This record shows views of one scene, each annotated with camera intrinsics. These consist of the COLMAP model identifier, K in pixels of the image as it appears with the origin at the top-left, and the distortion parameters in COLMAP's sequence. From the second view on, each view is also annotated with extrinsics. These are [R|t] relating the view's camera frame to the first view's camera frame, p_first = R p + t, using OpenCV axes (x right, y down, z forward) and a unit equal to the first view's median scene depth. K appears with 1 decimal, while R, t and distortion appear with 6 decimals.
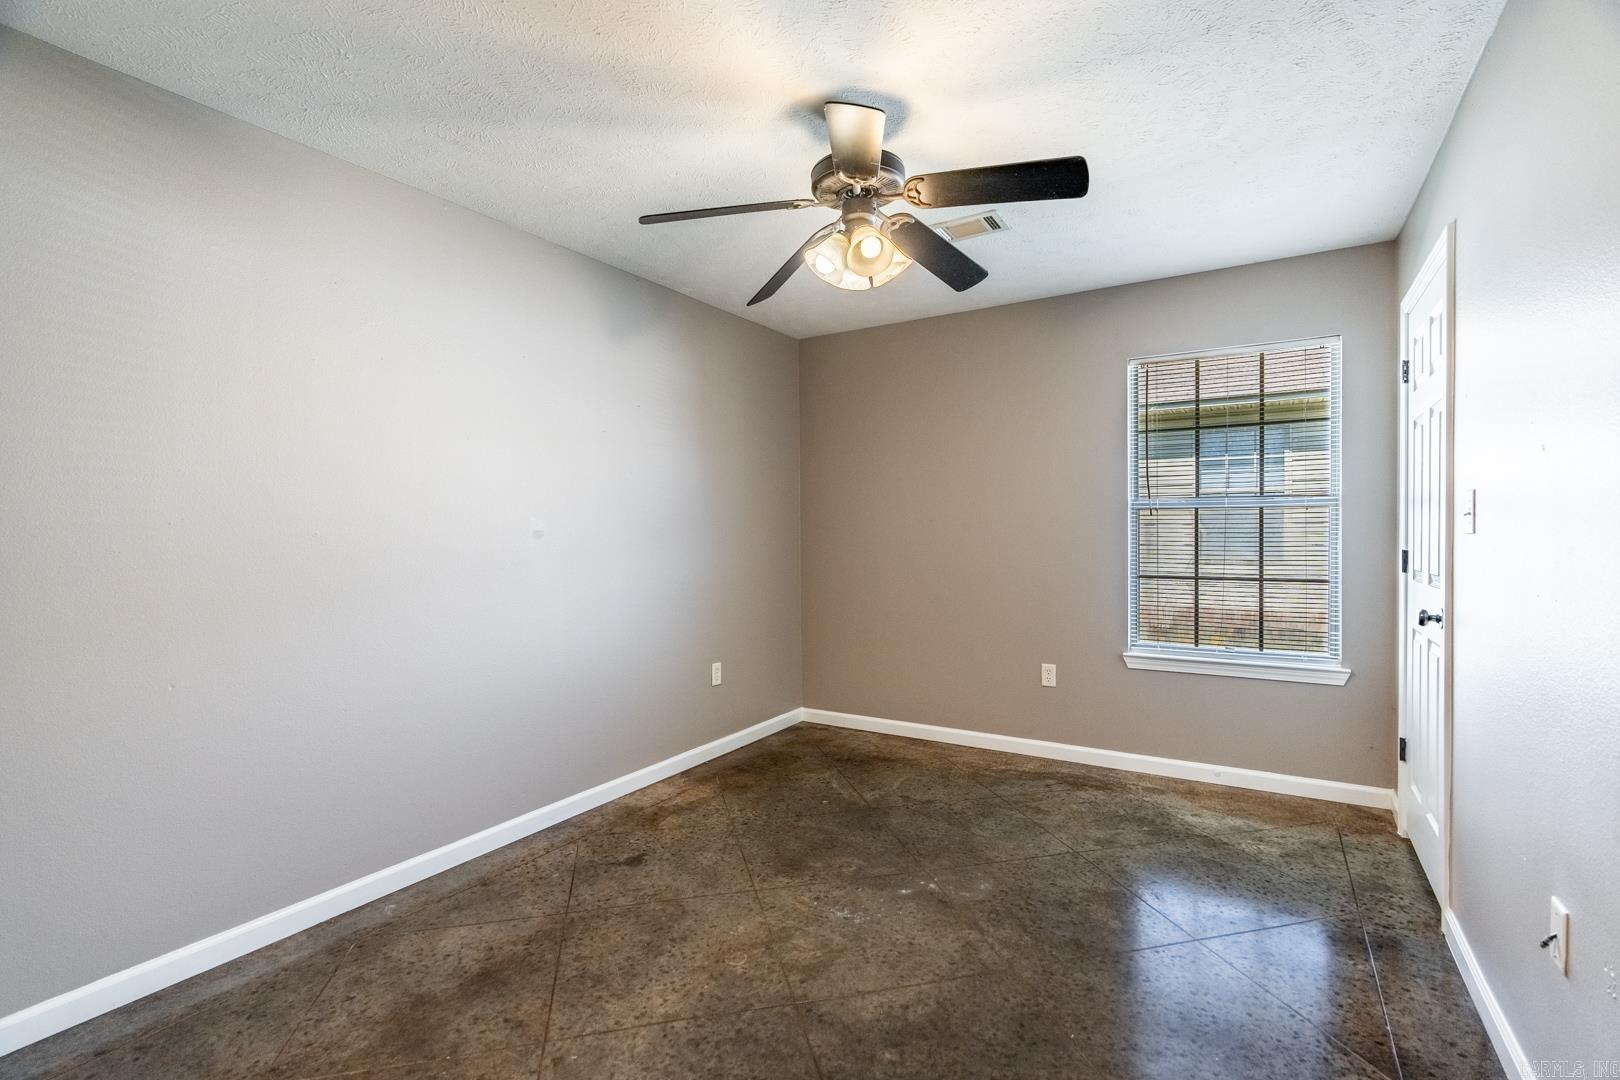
lens RADIAL K [[735.9, 0, 810.0], [0, 735.9, 540.0], [0, 0, 1]] dist [-0.020140, 0.008502]
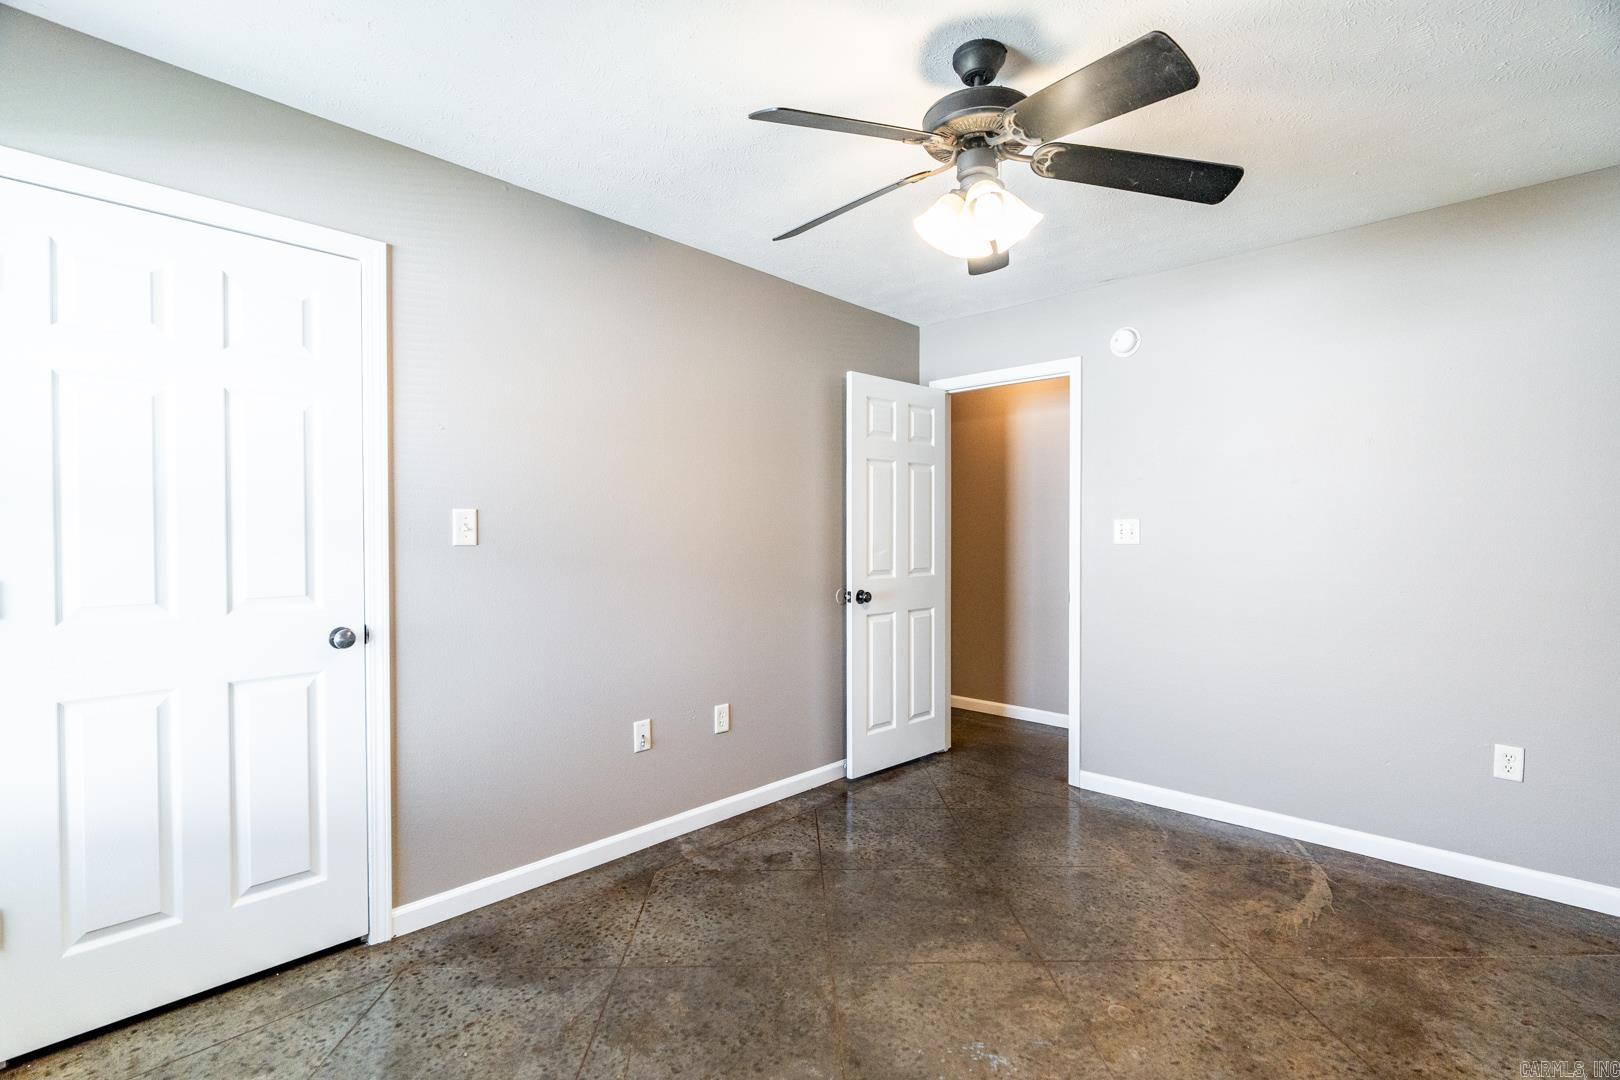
lens RADIAL K [[735.9, 0, 810.0], [0, 735.9, 540.0], [0, 0, 1]] dist [-0.020140, 0.008502]
pose [[-0.979681, 0.006628, 0.200453, 0.093802], [0.010171, 0.999810, 0.016652, -0.031665], [-0.200305, 0.018352, -0.979562, 2.025880]]
